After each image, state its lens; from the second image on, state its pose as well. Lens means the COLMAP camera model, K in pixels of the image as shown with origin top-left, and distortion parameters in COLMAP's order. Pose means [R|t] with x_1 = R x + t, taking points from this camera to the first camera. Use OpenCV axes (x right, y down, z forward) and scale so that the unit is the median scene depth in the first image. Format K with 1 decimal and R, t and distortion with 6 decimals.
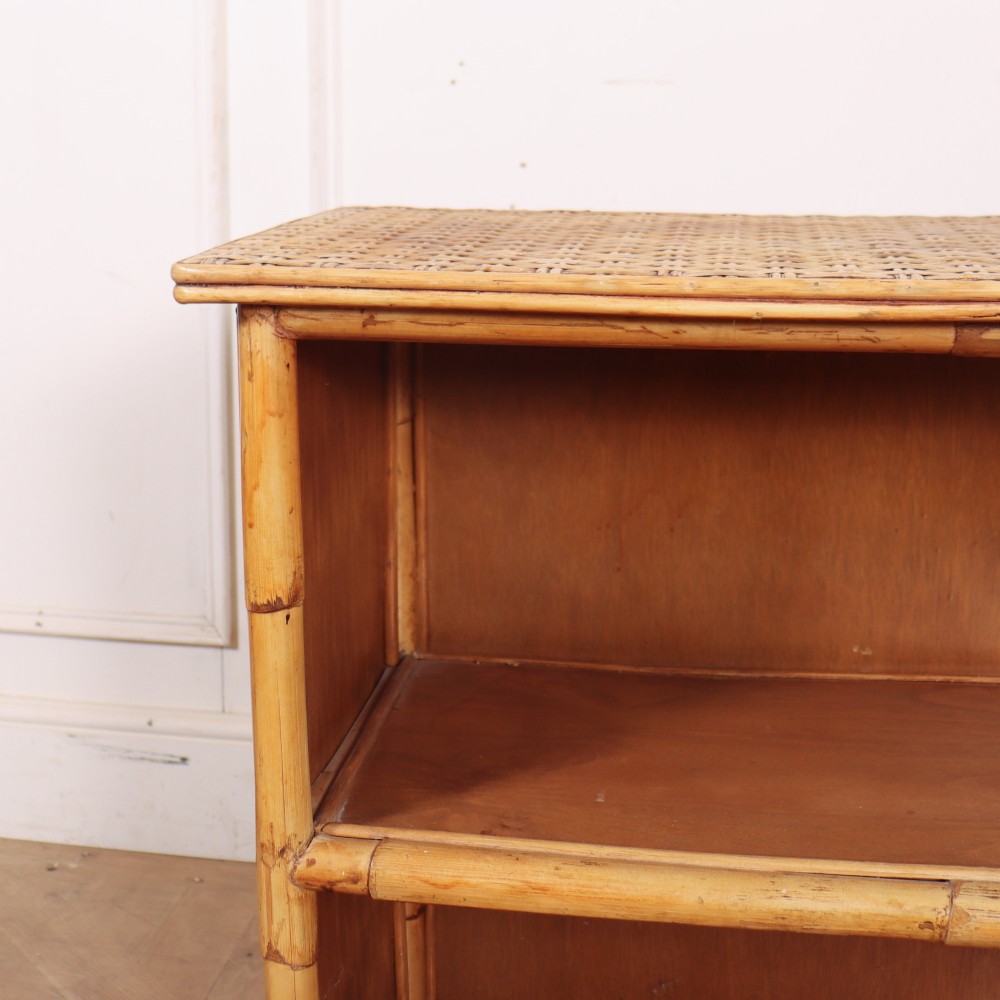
lens RADIAL K [[1783.9, 0, 334.6], [0, 1783.9, 250.2], [0, 0, 1]] dist [-0.195175, 0.173083]
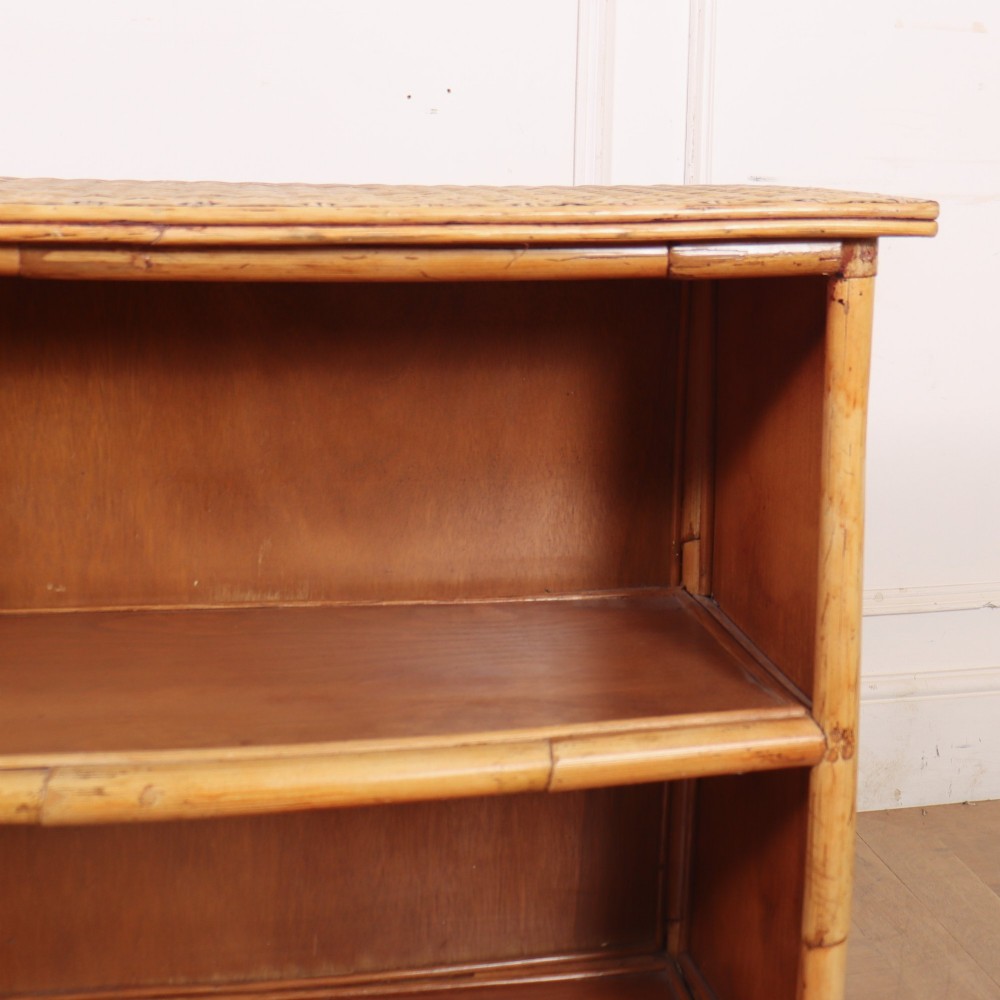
lens RADIAL K [[1720.0, 0, 691.3], [0, 1720.0, 297.2], [0, 0, 1]] dist [-0.191336, 0.182543]
pose [[0.881182, 0.005694, 0.472744, 0.203710], [-0.005699, 0.999983, -0.001422, 0.064610], [-0.472744, -0.001441, 0.881199, -0.112179]]
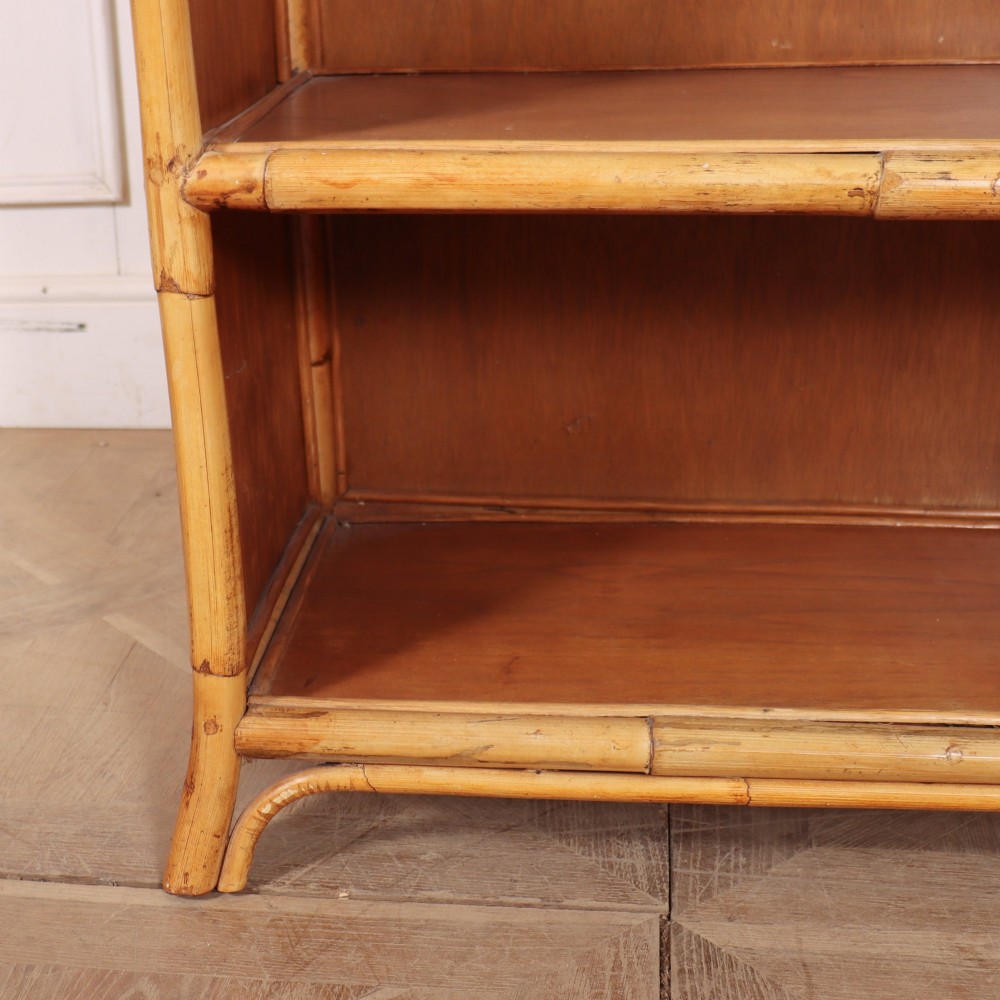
lens RADIAL K [[1783.5, 0, 295.9], [0, 1783.5, 590.5], [0, 0, 1]] dist [-0.176697, 0.123736]
pose [[0.998545, -0.047685, 0.025167, 0.002284], [0.037962, 0.953215, 0.299900, 0.279491], [-0.038291, -0.298508, 0.953639, 0.028595]]
